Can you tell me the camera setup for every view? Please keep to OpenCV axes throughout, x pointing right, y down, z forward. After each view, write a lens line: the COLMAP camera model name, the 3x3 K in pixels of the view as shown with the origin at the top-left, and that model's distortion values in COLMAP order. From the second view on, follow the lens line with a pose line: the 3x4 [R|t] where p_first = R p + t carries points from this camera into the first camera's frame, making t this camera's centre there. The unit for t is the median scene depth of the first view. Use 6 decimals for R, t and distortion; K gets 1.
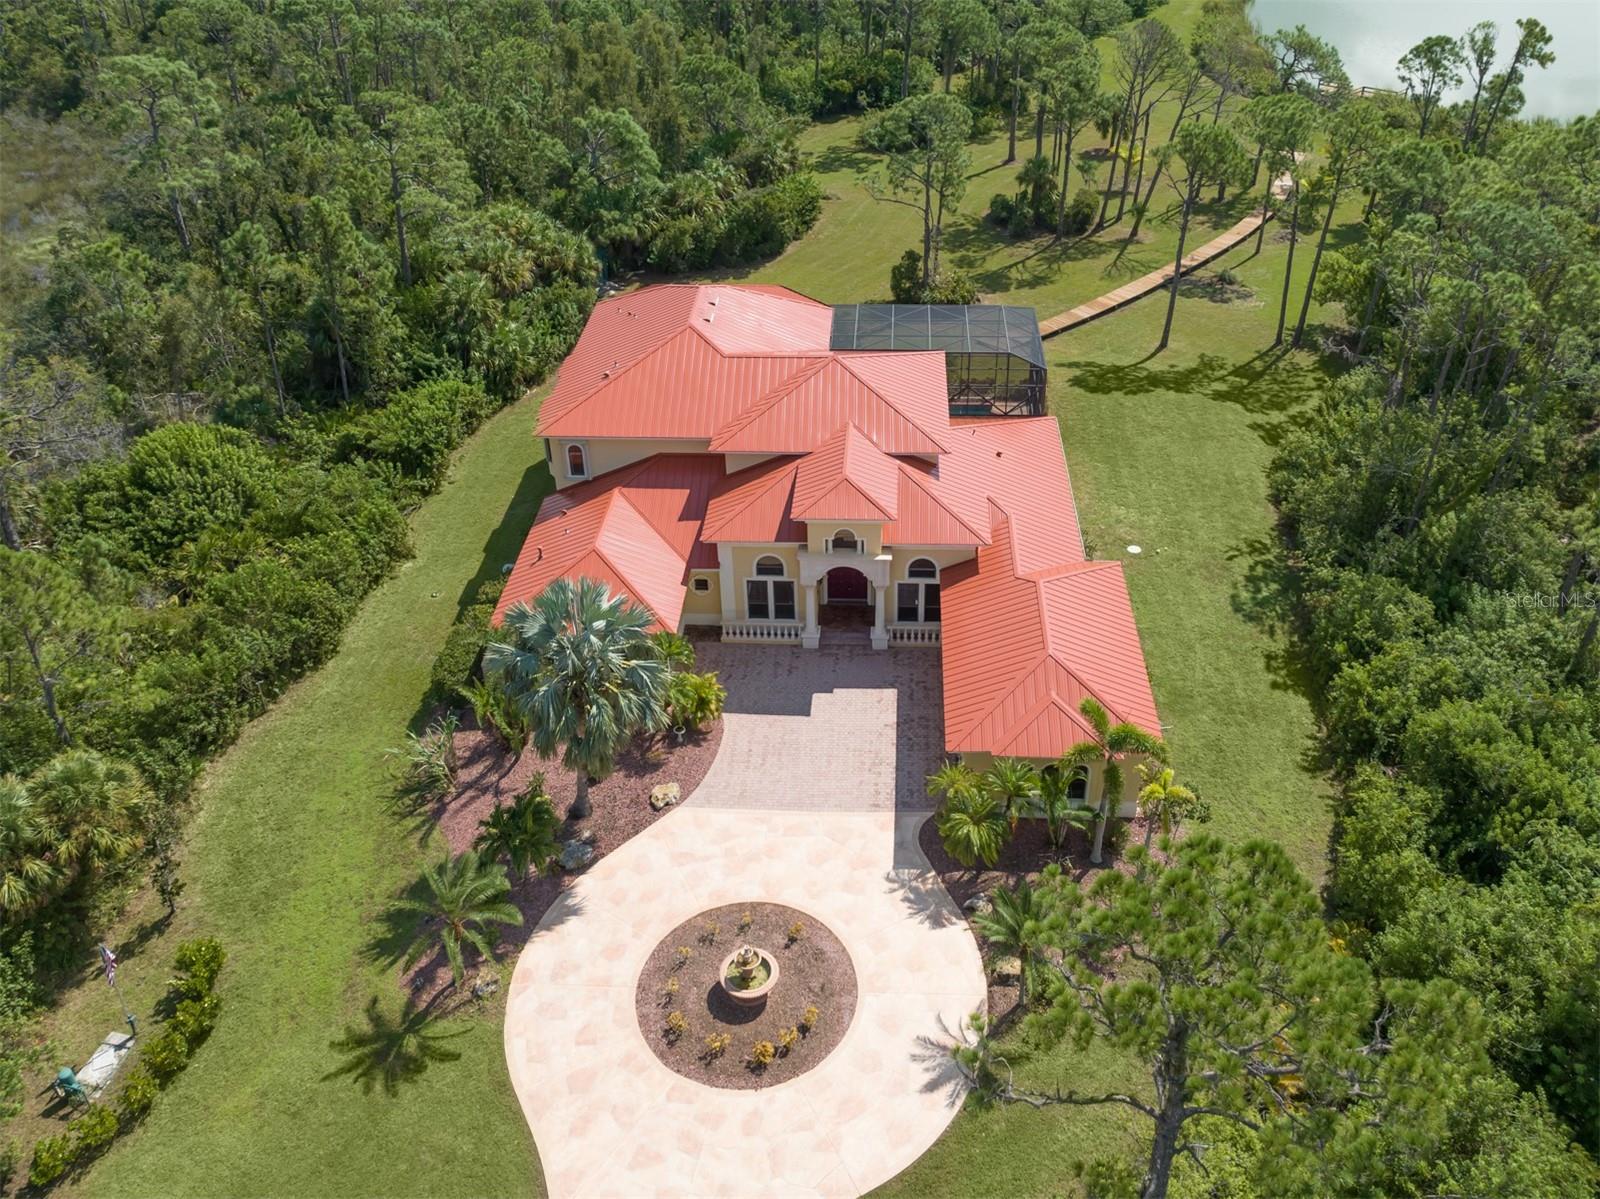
lens RADIAL K [[1582.5, 0, 800.1], [0, 1582.5, 563.3], [0, 0, 1]] dist [-0.025603, 0.015803]
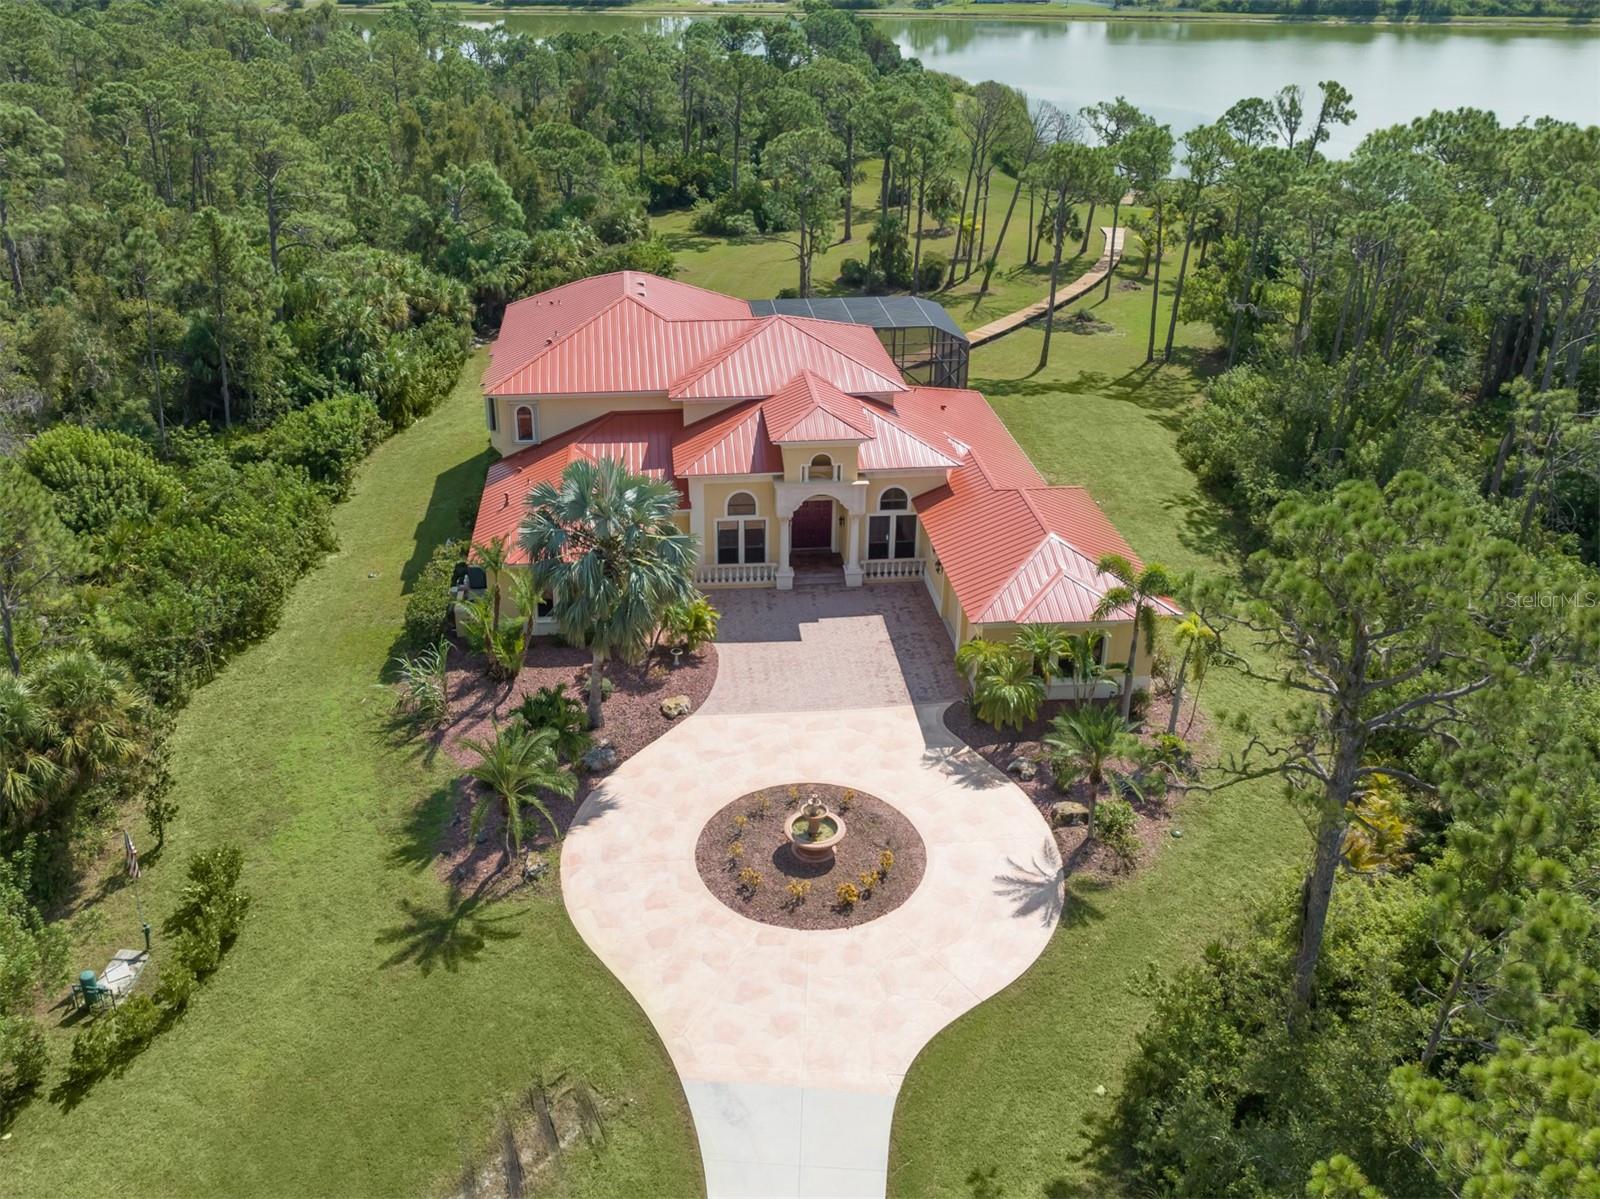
lens RADIAL K [[1690.8, 0, 752.6], [0, 1690.8, 547.4], [0, 0, 1]] dist [-0.005883, -0.022475]
pose [[0.988203, -0.041111, 0.147527, -0.166974], [0.065322, 0.984423, -0.163233, 0.198401], [-0.138518, 0.170944, 0.975495, -0.025254]]
